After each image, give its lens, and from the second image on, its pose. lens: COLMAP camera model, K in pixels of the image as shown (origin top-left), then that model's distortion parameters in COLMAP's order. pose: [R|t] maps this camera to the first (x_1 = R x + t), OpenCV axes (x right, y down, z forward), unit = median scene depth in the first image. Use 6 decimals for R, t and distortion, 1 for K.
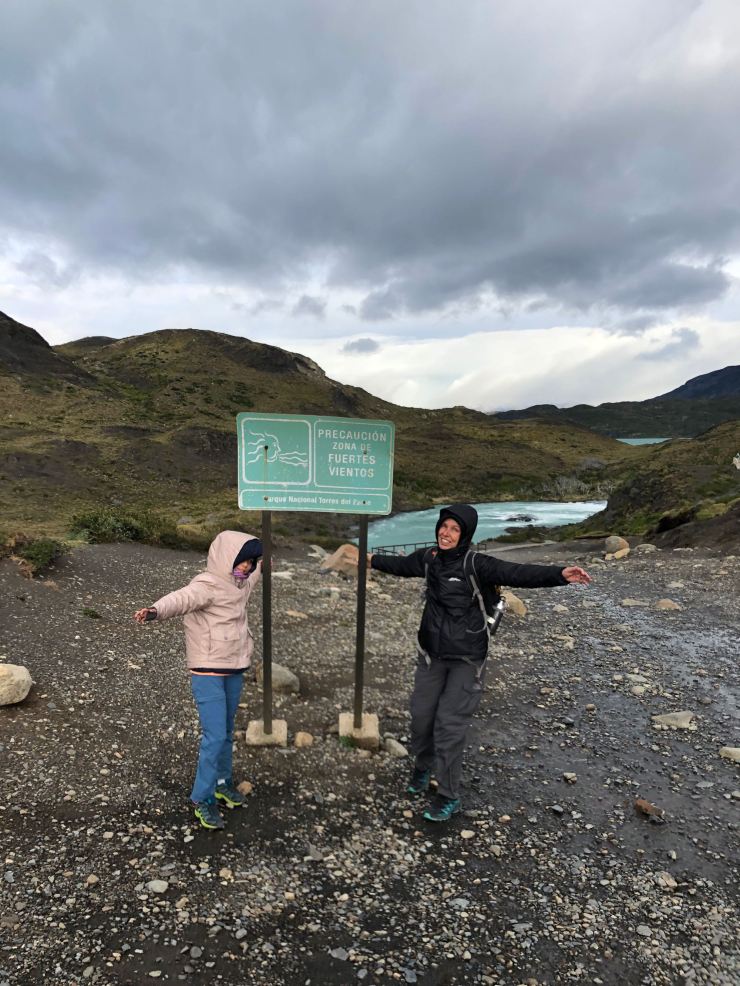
lens RADIAL K [[796.8, 0, 370.0], [0, 796.8, 493.0], [0, 0, 1]] dist [0.008504, 0.003481]
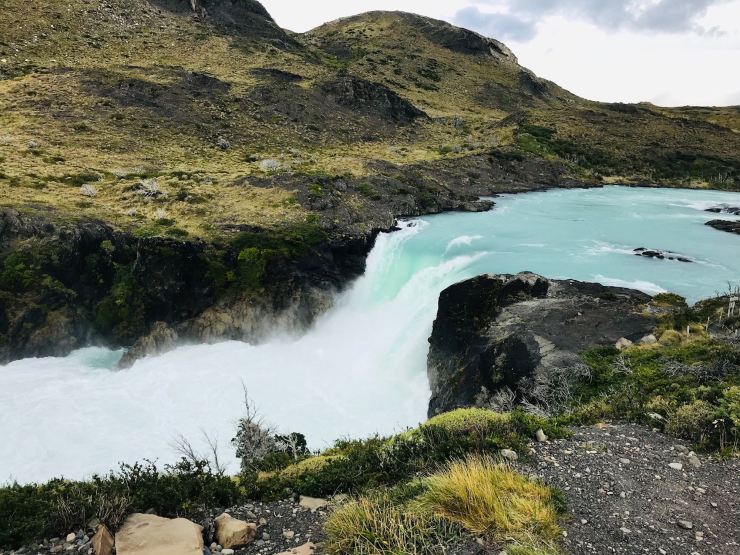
lens RADIAL K [[598.0, 0, 372.3], [0, 598.0, 261.1], [0, 0, 1]] dist [0.008504, 0.003481]
pose [[0.953373, 0.132334, -0.271234, 0.027454], [-0.091227, 0.983059, 0.158974, 0.015155], [0.287676, -0.126818, 0.949294, 0.290459]]
